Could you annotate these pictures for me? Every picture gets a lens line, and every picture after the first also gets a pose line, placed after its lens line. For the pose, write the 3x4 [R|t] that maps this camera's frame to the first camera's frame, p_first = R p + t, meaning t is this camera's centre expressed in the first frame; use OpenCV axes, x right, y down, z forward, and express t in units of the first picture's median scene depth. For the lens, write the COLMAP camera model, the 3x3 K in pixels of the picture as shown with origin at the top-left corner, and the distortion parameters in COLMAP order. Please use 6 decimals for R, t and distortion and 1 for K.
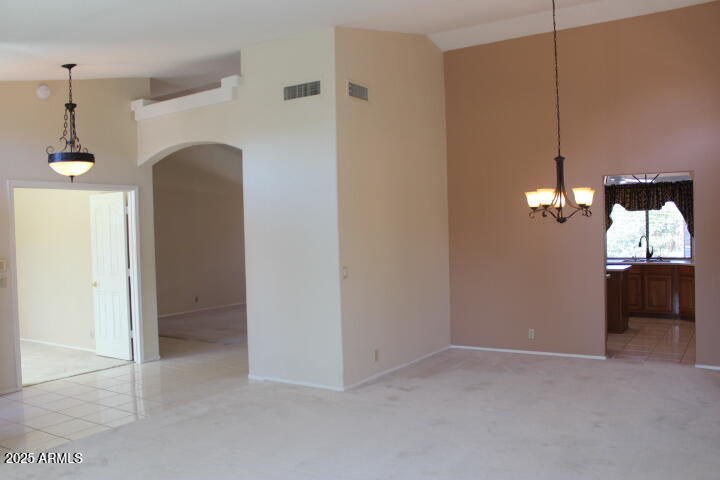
lens RADIAL K [[621.4, 0, 360.0], [0, 621.4, 240.0], [0, 0, 1]] dist [-0.141625, 0.001055]
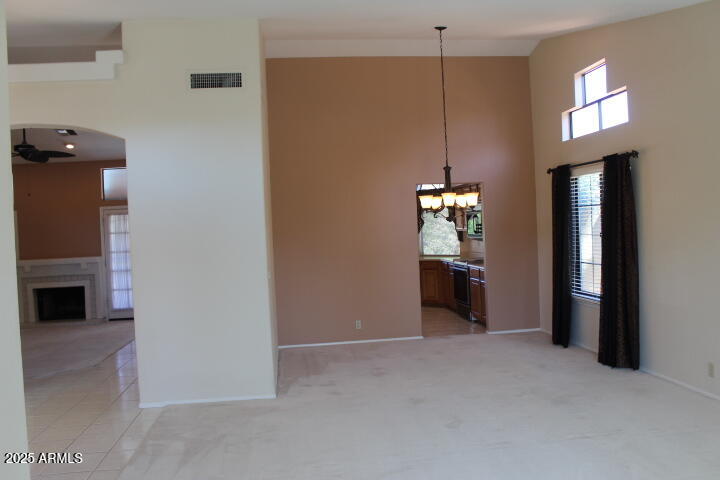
lens RADIAL K [[612.1, 0, 367.6], [0, 612.1, 233.6], [0, 0, 1]] dist [-0.140121, 0.108501]
pose [[0.755247, -0.013231, 0.655307, -0.507179], [0.035536, 0.999152, -0.020782, 0.013397], [-0.654477, 0.038983, 0.755077, 0.173545]]
